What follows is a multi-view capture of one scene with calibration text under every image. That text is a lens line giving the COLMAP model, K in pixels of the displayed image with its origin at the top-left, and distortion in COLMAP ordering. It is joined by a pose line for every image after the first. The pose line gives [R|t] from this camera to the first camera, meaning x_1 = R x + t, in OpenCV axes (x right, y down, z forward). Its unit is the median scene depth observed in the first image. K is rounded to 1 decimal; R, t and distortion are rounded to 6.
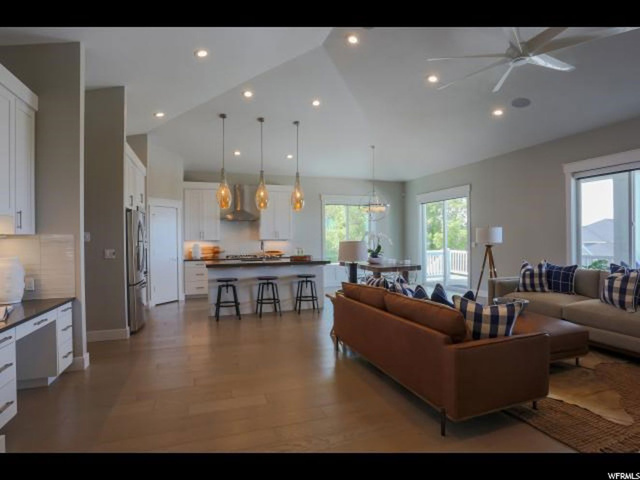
lens RADIAL K [[330.1, 0, 316.9], [0, 330.1, 239.7], [0, 0, 1]] dist [-0.084384, 0.038549]
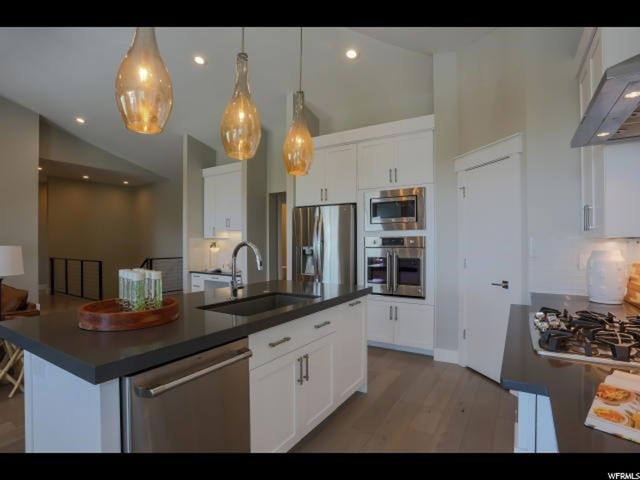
lens RADIAL K [[330.1, 0, 316.9], [0, 330.1, 239.7], [0, 0, 1]] dist [-0.084384, 0.038549]
pose [[-0.775040, 0.006043, -0.631884, -0.004058], [0.008565, 0.999963, -0.000942, 0.001662], [0.631855, -0.006142, -0.775063, 1.347215]]
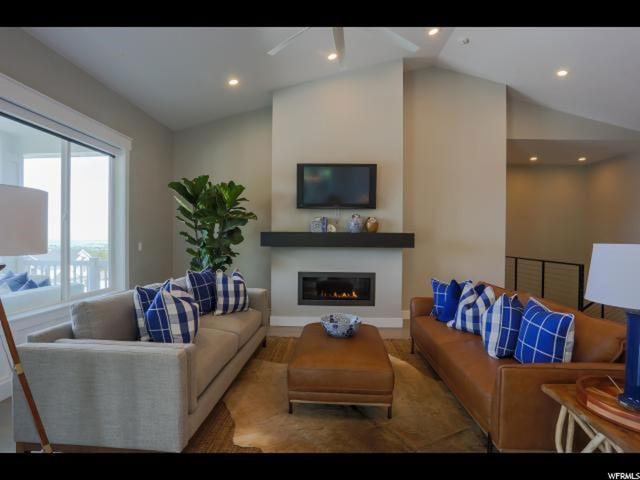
lens RADIAL K [[330.1, 0, 316.9], [0, 330.1, 239.7], [0, 0, 1]] dist [-0.084384, 0.038549]
pose [[-0.934044, -0.002580, 0.357148, 0.207312], [-0.000185, 0.999977, 0.006738, 0.000993], [-0.357158, 0.006228, -0.934023, 0.997451]]
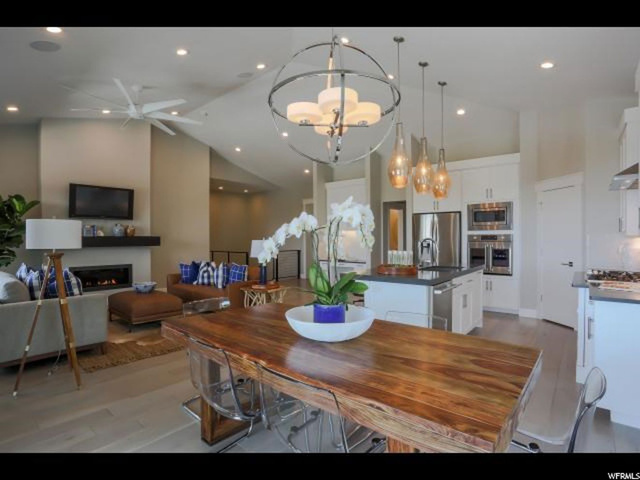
lens RADIAL K [[330.1, 0, 316.9], [0, 330.1, 239.7], [0, 0, 1]] dist [-0.084384, 0.038549]
pose [[-0.853160, 0.013584, -0.521473, 0.387230], [0.010145, 0.999904, 0.009448, -0.002508], [0.521551, 0.002770, -0.853216, 1.483391]]
